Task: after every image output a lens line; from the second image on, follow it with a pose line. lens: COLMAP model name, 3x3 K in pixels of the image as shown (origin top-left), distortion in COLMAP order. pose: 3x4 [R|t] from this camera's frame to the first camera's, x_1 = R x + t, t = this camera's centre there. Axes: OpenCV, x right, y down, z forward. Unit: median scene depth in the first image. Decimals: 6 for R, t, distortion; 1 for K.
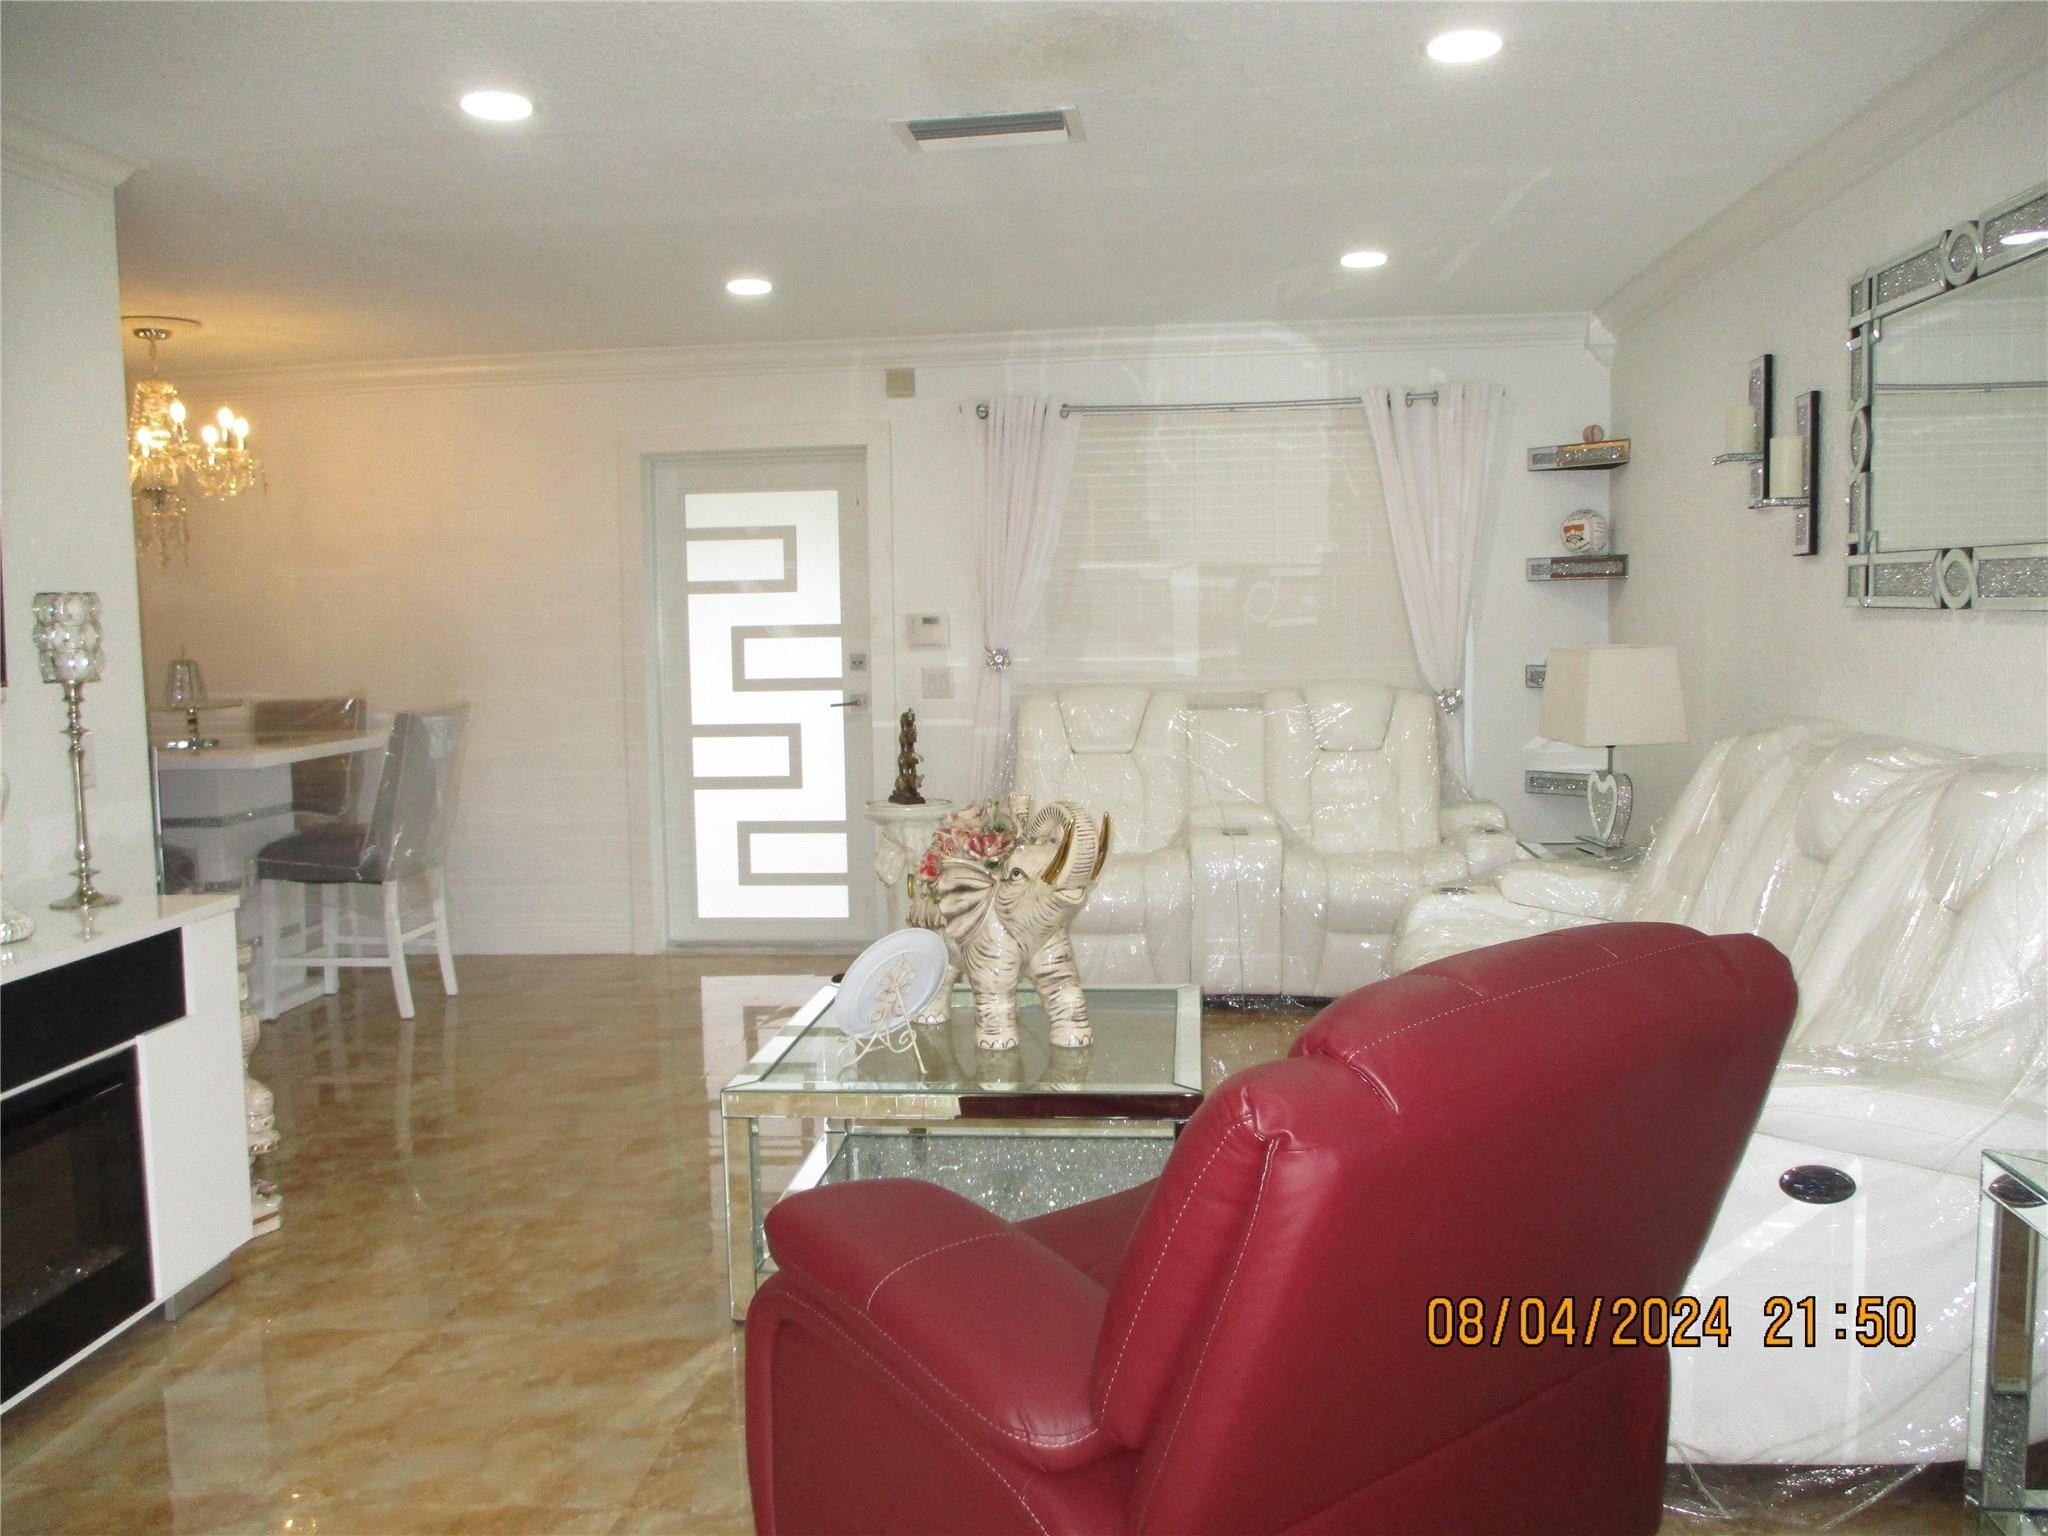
lens RADIAL K [[1671.7, 0, 1024.0], [0, 1671.7, 768.0], [0, 0, 1]] dist [0.006136, 0.000814]
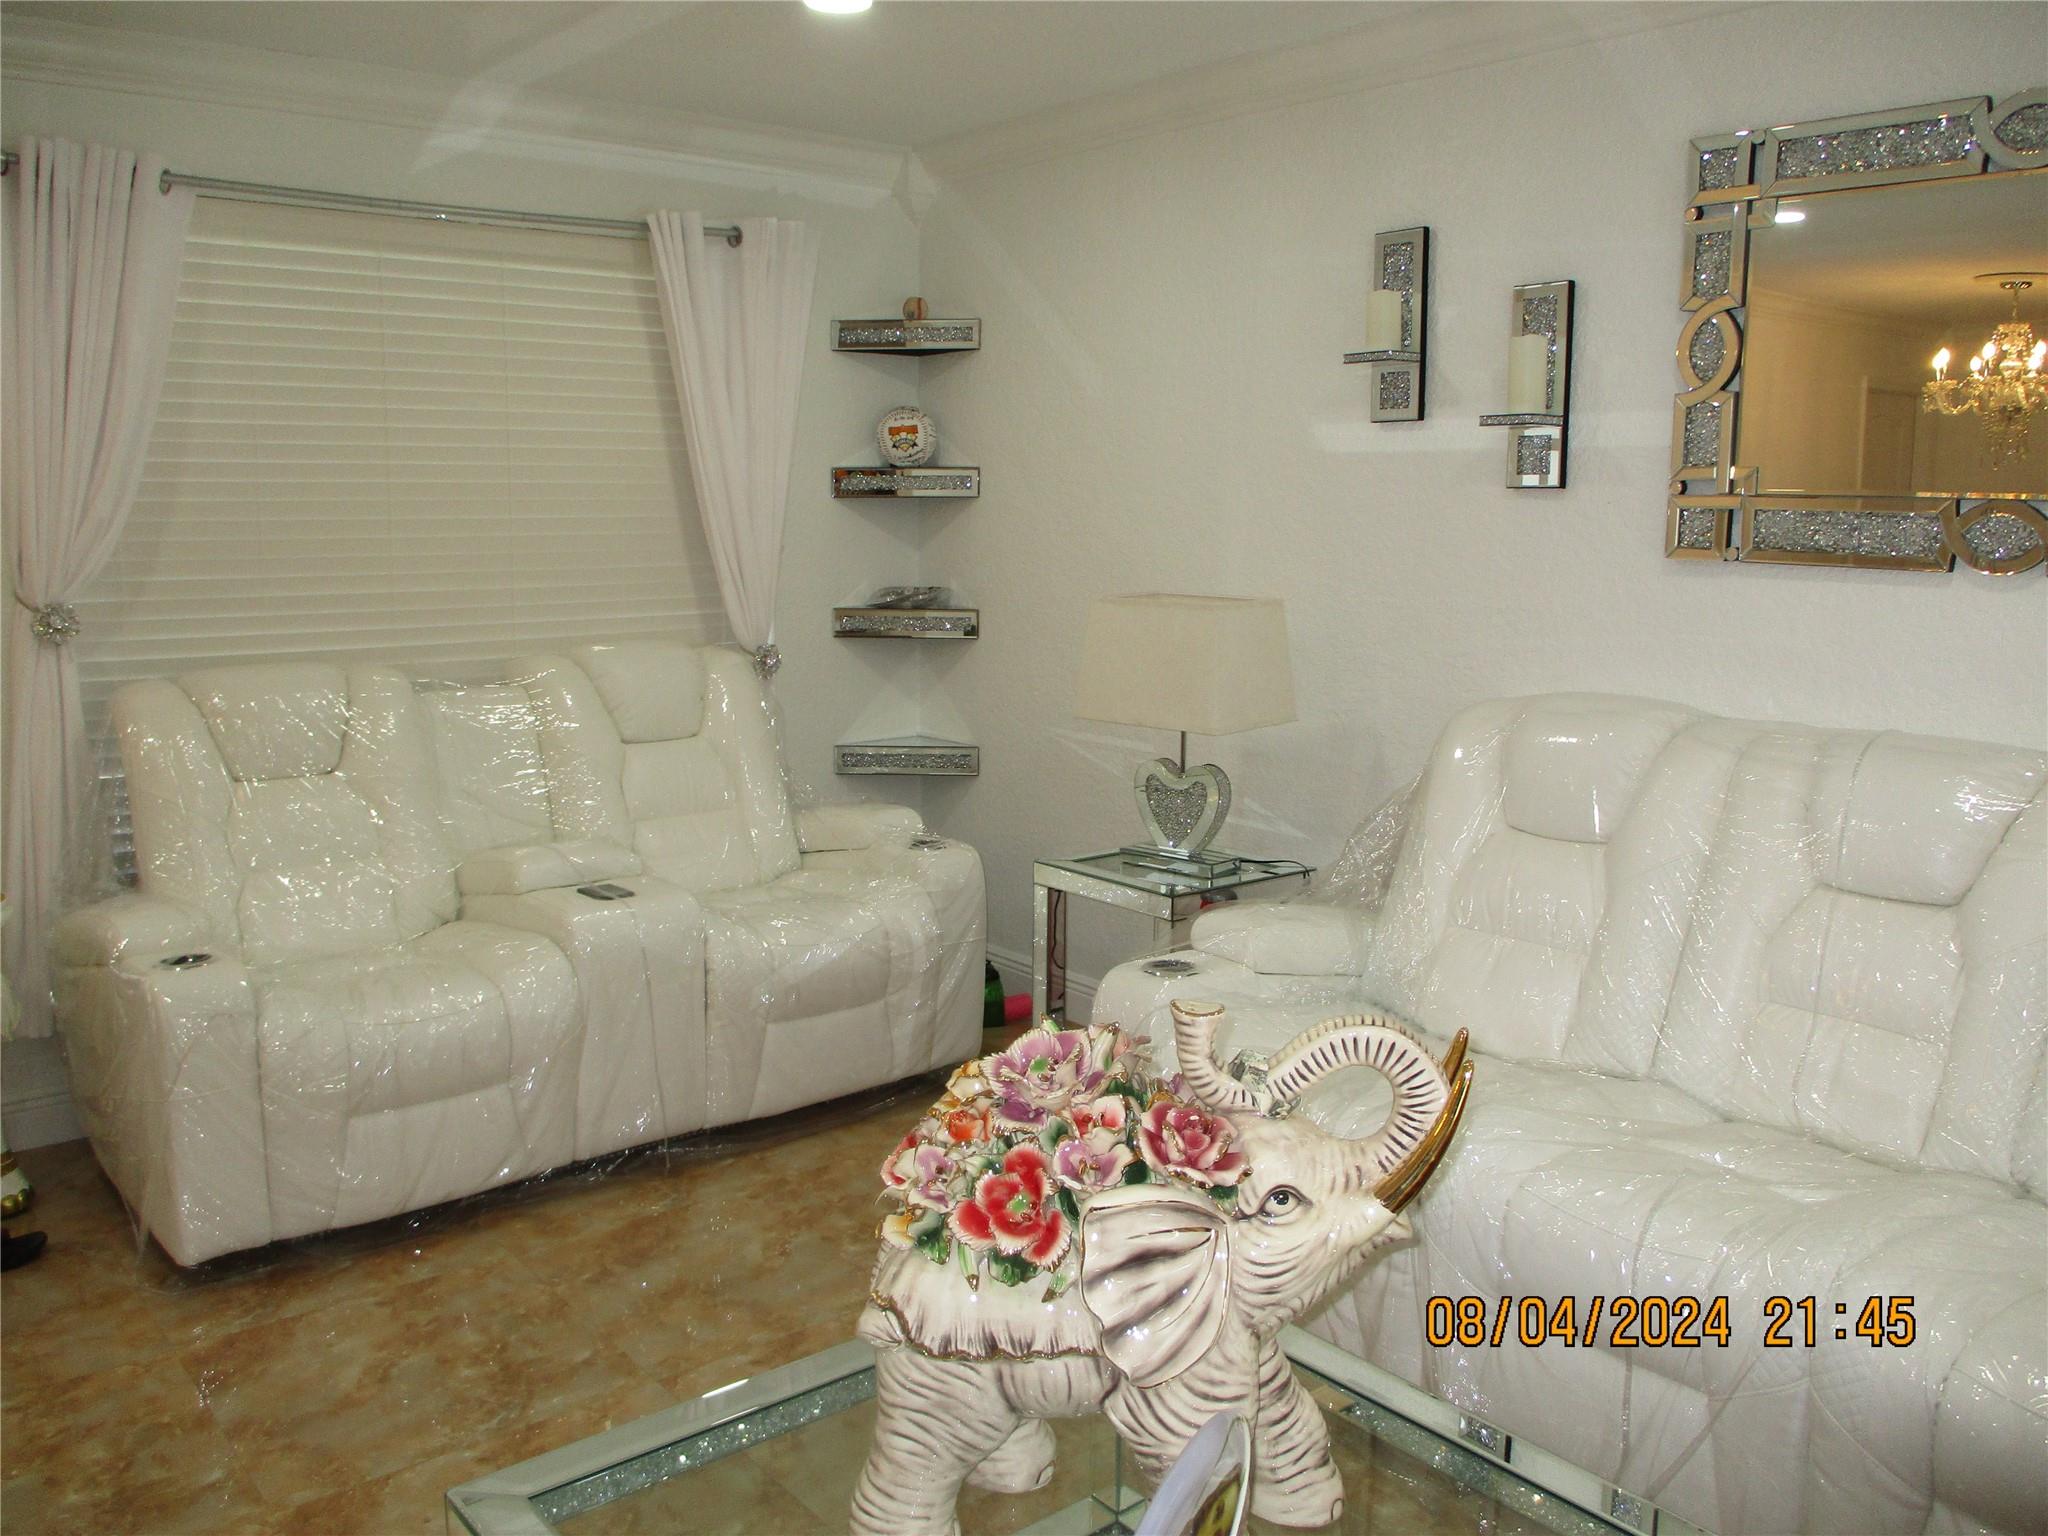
lens RADIAL K [[1671.7, 0, 1024.0], [0, 1671.7, 768.0], [0, 0, 1]] dist [0.006136, 0.000814]
pose [[0.715532, -0.096626, 0.691865, -0.186882], [0.053937, 0.995073, 0.083190, -0.048272], [-0.696495, -0.022209, 0.717218, 0.397621]]
